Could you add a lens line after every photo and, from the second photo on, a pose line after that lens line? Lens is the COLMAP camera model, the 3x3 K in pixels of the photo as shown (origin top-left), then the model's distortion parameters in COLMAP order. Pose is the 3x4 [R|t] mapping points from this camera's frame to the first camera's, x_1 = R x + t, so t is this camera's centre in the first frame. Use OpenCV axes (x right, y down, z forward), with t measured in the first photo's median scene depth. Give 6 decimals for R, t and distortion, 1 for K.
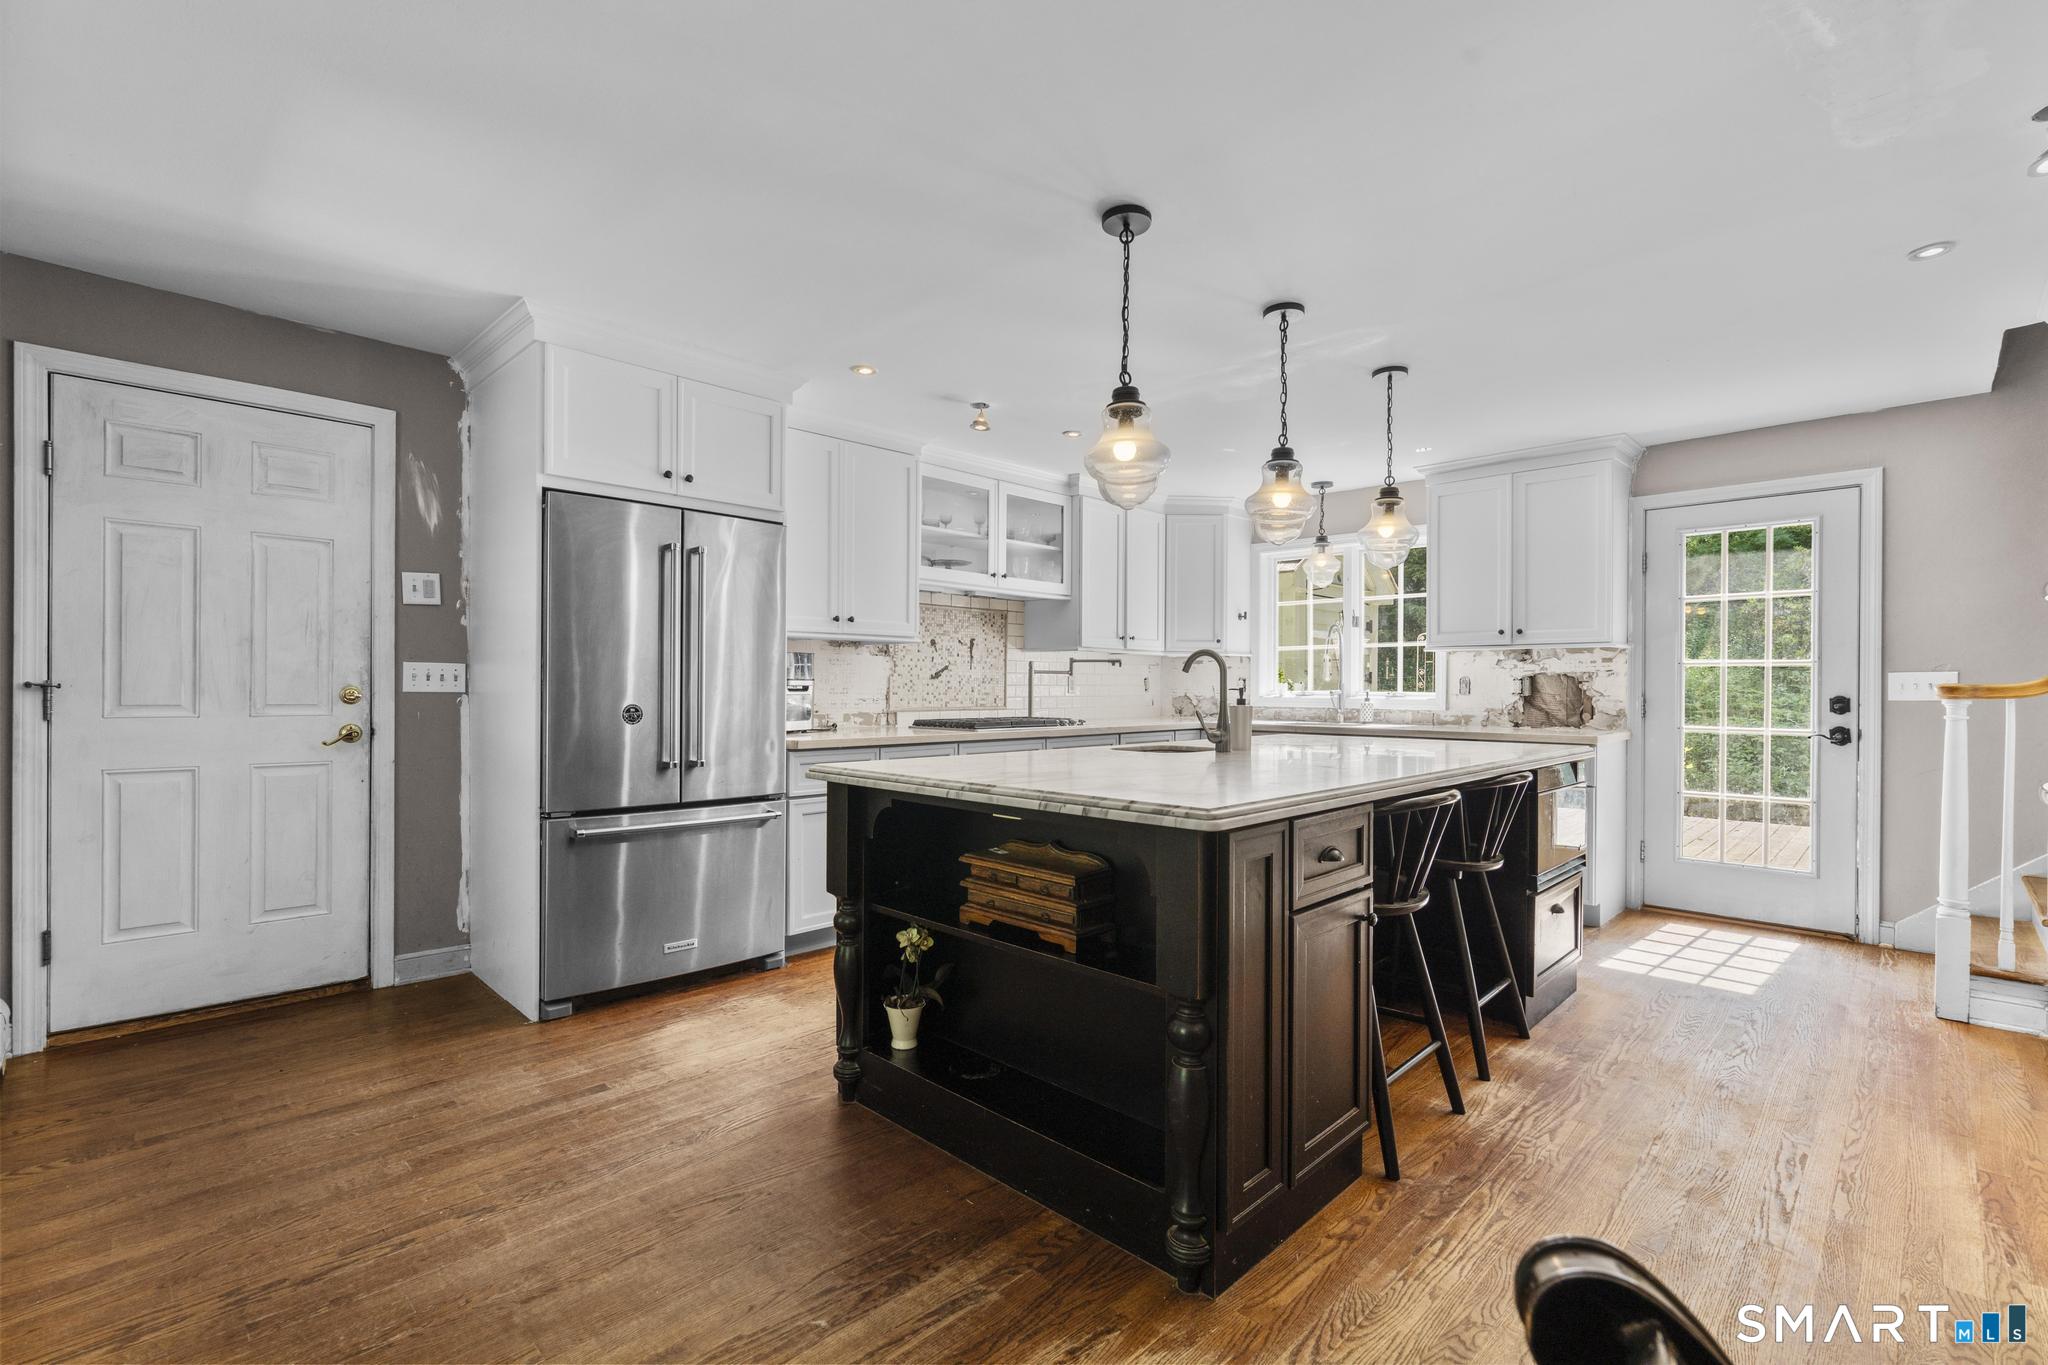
lens RADIAL K [[922.3, 0, 1028.1], [0, 922.3, 690.4], [0, 0, 1]] dist [0.000074, -0.000068]
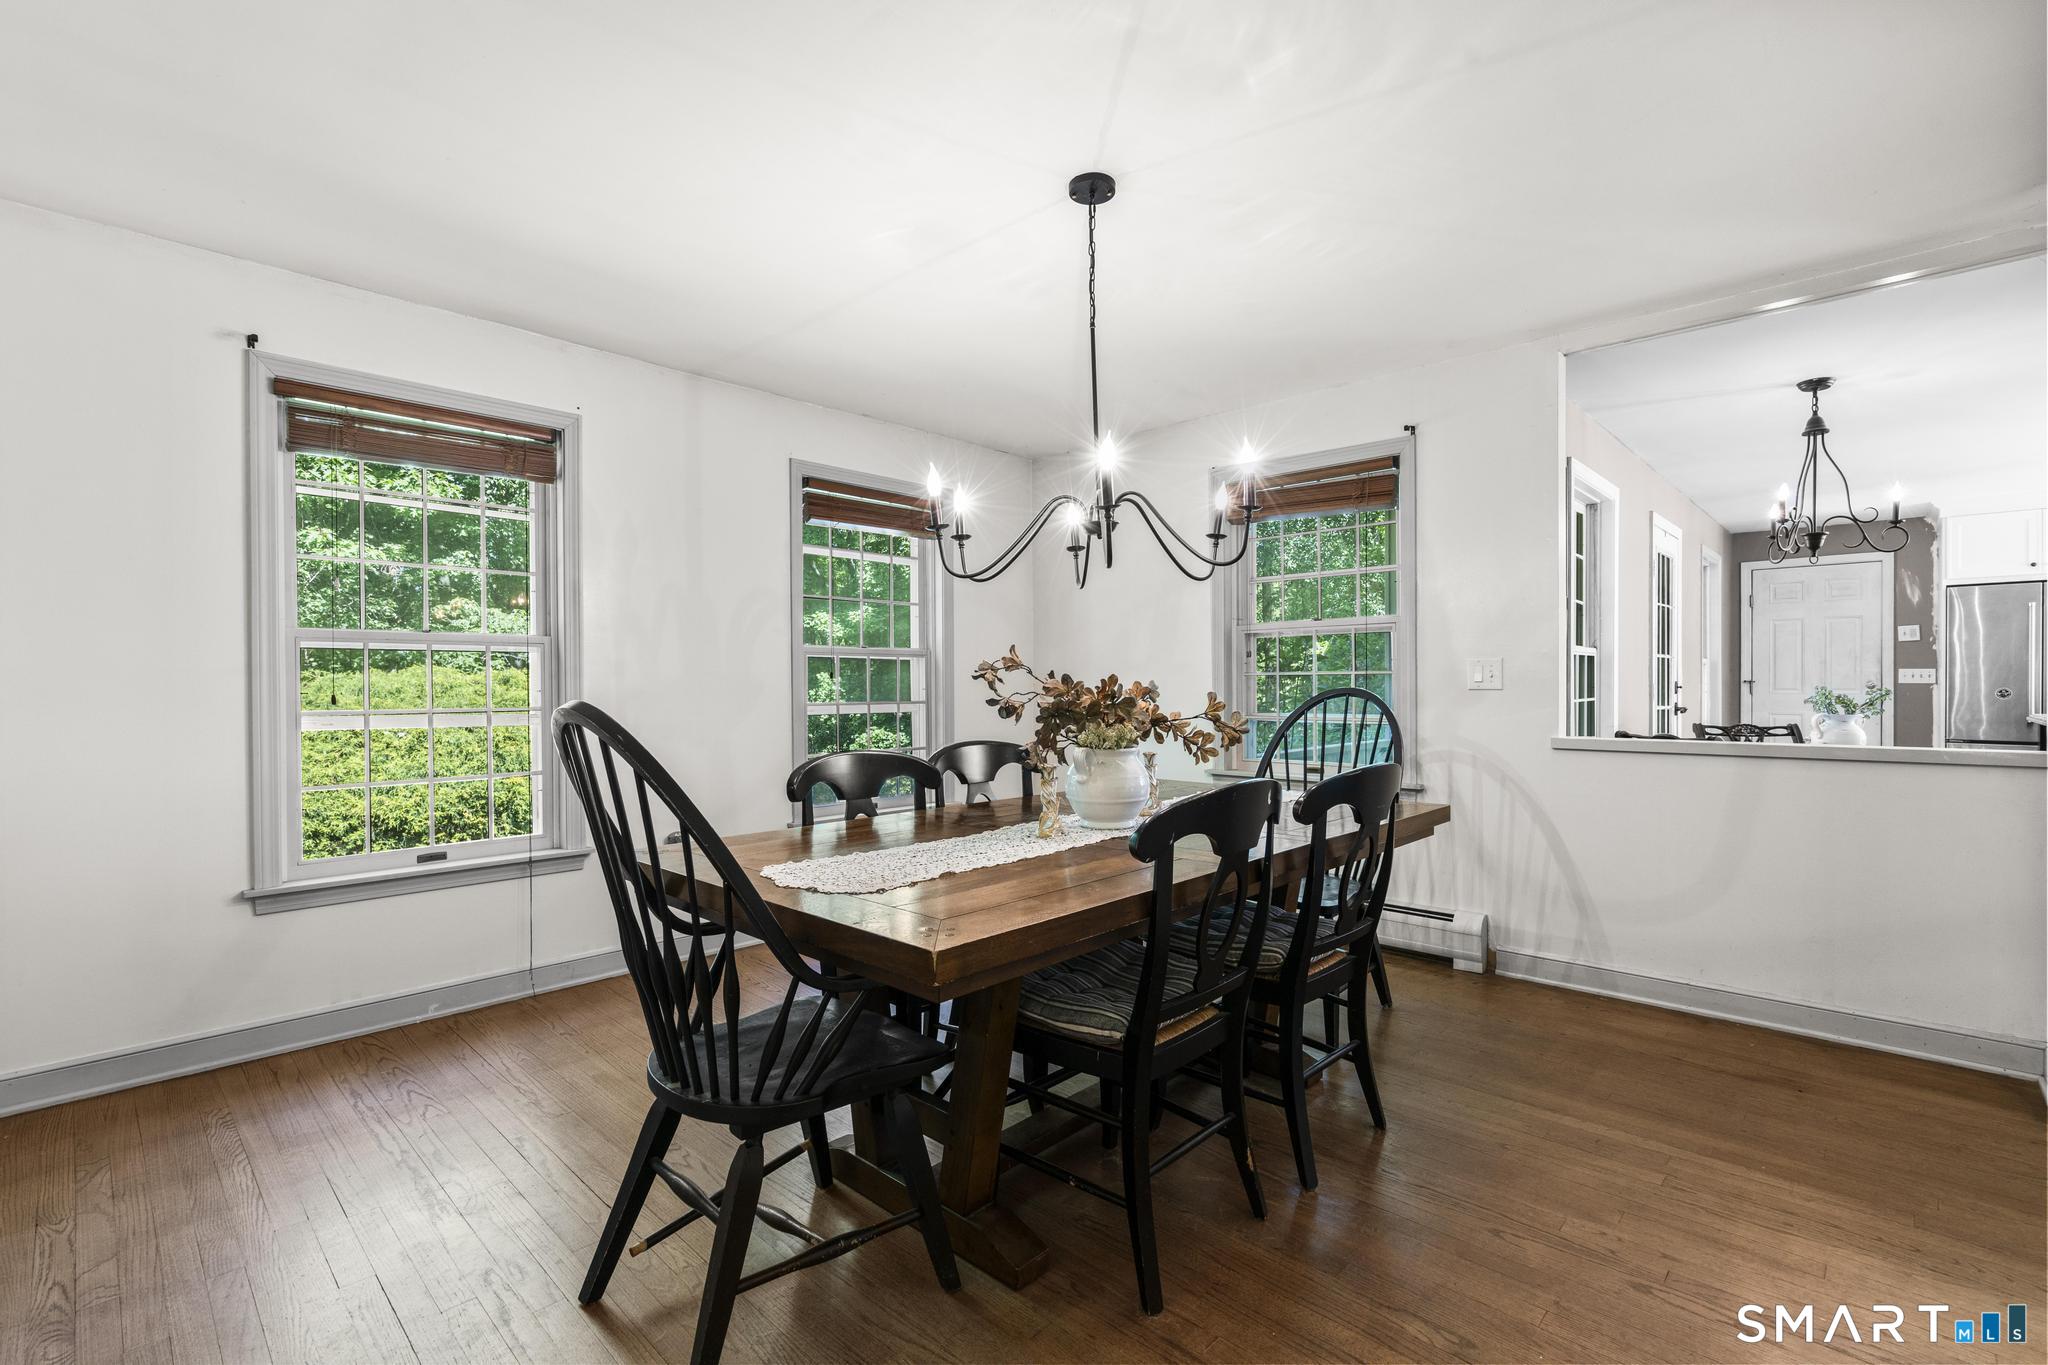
lens RADIAL K [[922.3, 0, 1026.4], [0, 922.3, 680.5], [0, 0, 1]] dist [0.000074, -0.000068]
pose [[0.020993, 0.001600, -0.999778, 1.382099], [0.007948, 0.999967, 0.001767, -0.023799], [0.999748, -0.007984, 0.020979, -1.034663]]
